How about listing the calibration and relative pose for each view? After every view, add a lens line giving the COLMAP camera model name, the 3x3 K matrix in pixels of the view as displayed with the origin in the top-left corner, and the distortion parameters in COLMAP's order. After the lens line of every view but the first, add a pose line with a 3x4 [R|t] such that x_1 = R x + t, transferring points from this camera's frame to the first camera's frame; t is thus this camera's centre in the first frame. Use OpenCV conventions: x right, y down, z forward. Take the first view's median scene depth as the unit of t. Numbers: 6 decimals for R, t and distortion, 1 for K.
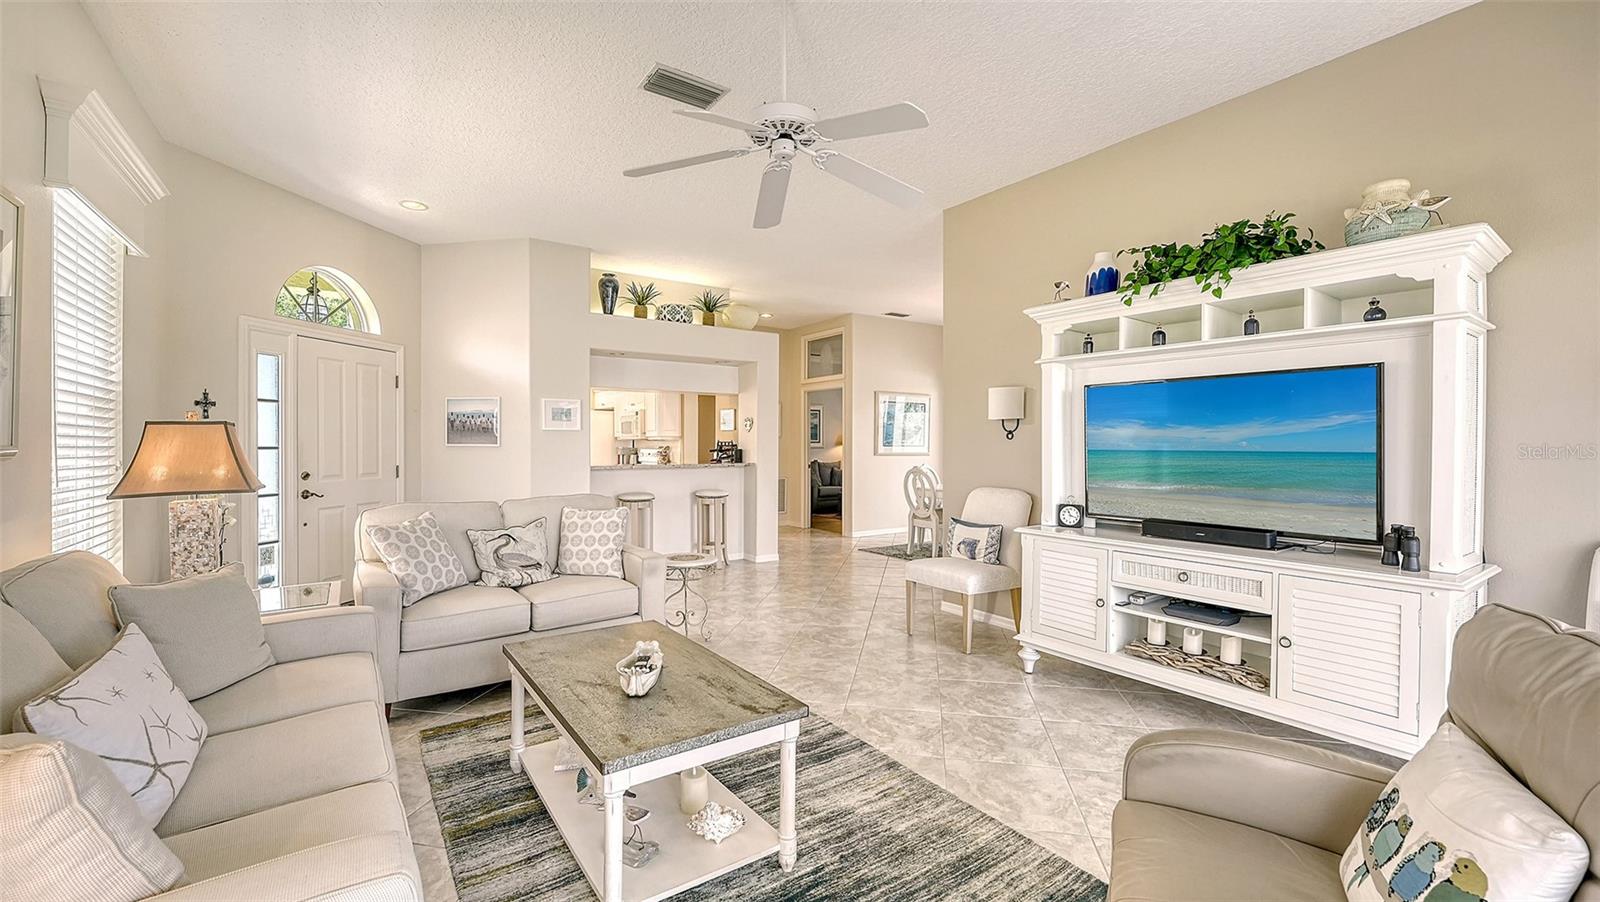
lens RADIAL K [[659.9, 0, 787.7], [0, 659.9, 448.8], [0, 0, 1]] dist [0.000406, -0.000234]
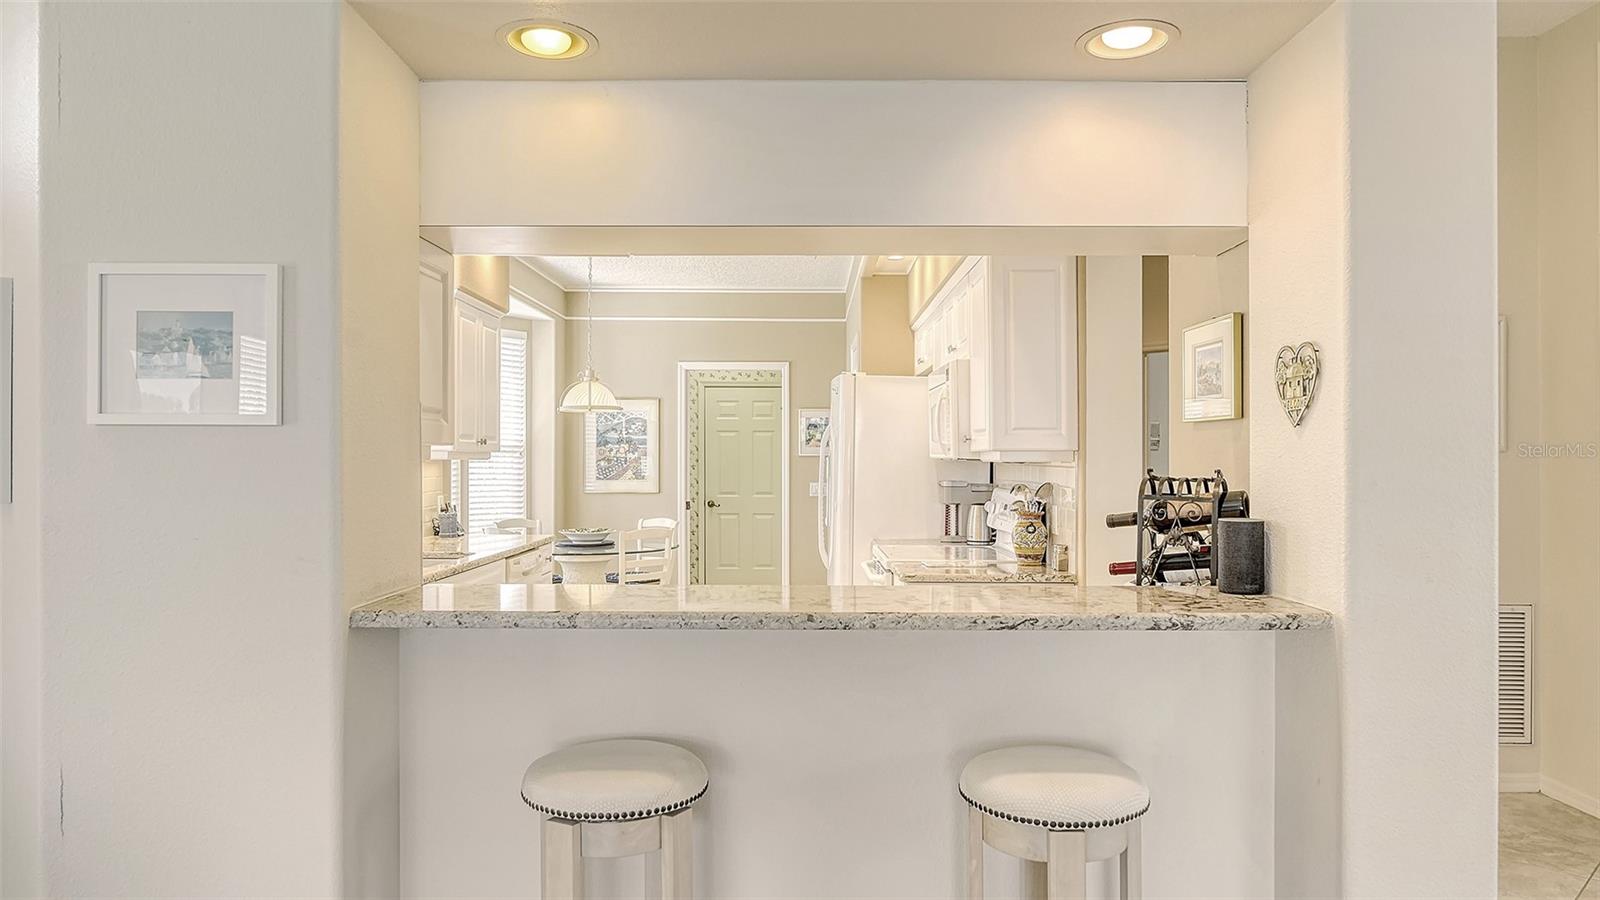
lens RADIAL K [[1072.8, 0, 818.8], [0, 1072.8, 450.7], [0, 0, 1]] dist [-0.030974, 0.010821]
pose [[0.837357, -0.001715, -0.546654, -0.012699], [-0.006113, 0.999903, -0.012502, -0.014297], [0.546622, 0.013810, 0.837266, 0.673597]]
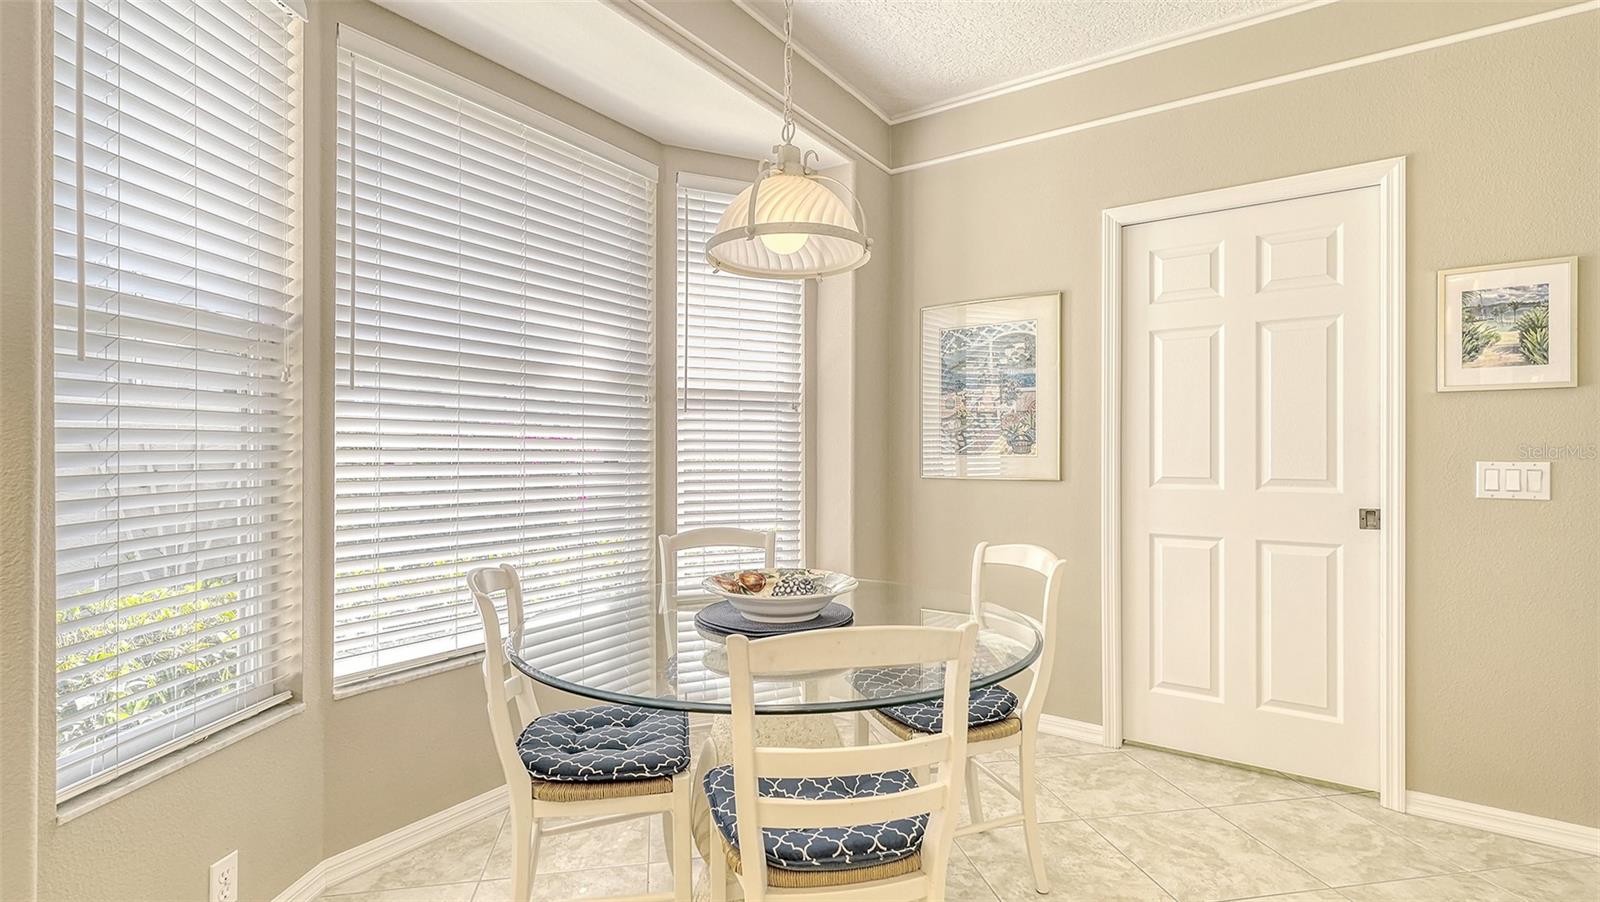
lens RADIAL K [[737.7, 0, 789.4], [0, 737.7, 458.5], [0, 0, 1]] dist [0.003147, 0.000463]
pose [[0.366367, 0.009499, -0.930422, -0.547889], [-0.005763, 0.999952, 0.007939, 0.006195], [0.930452, 0.002453, 0.366404, 1.362422]]
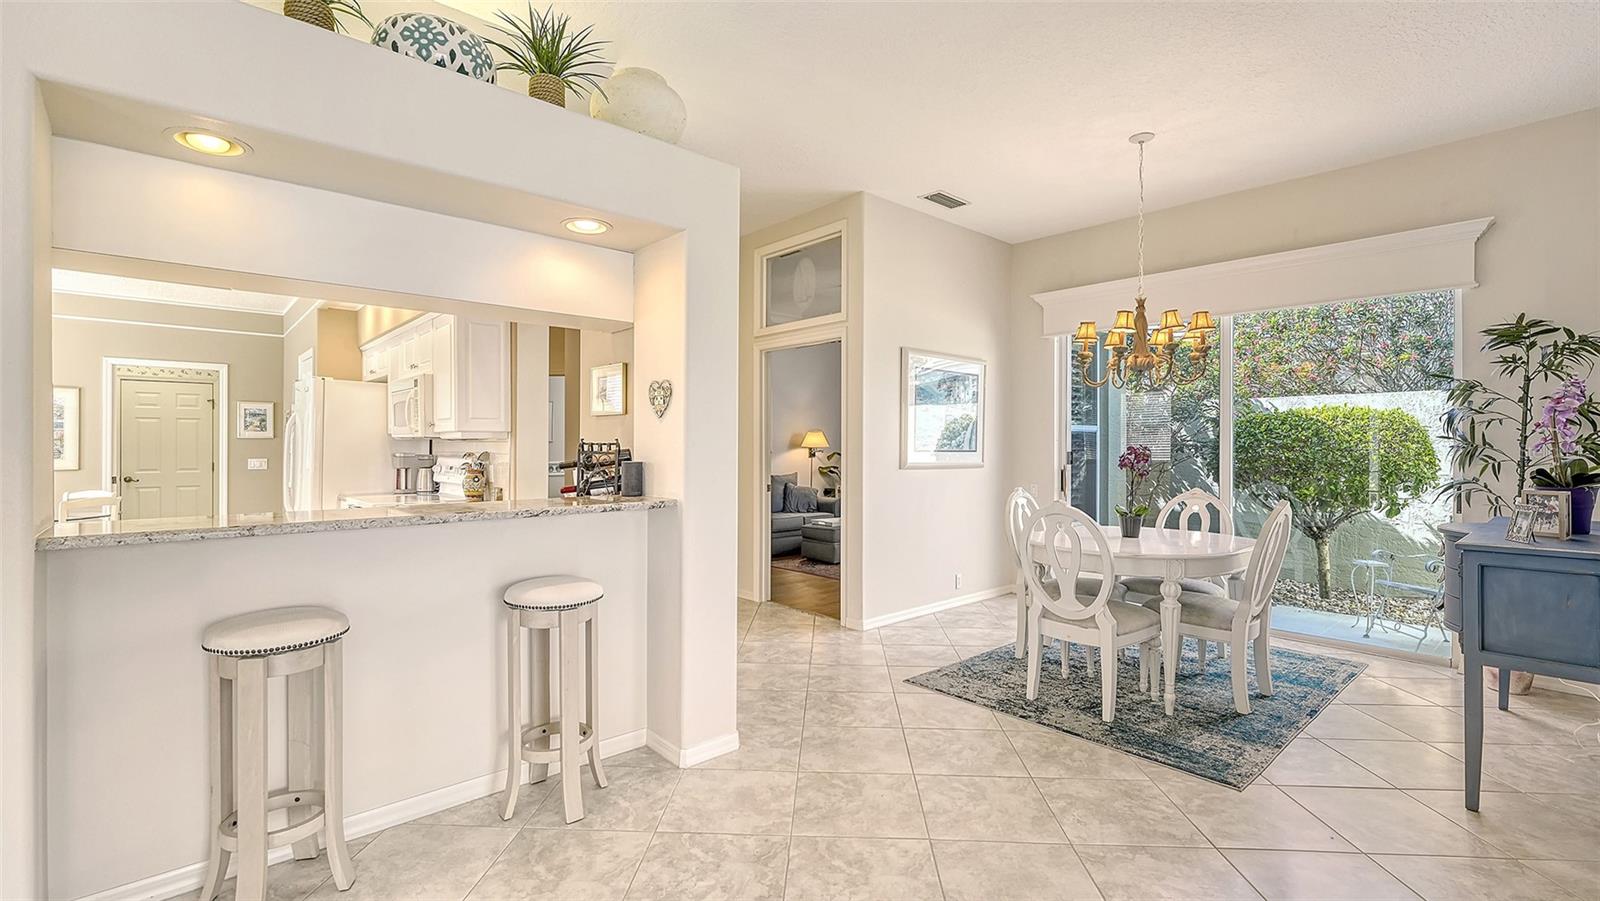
lens RADIAL K [[685.9, 0, 779.4], [0, 685.9, 442.7], [0, 0, 1]] dist [0.005771, 0.000806]
pose [[0.992244, 0.002737, 0.124276, -0.039132], [-0.001435, 0.999943, -0.010560, -0.006895], [-0.124298, 0.010300, 0.992191, 0.578149]]
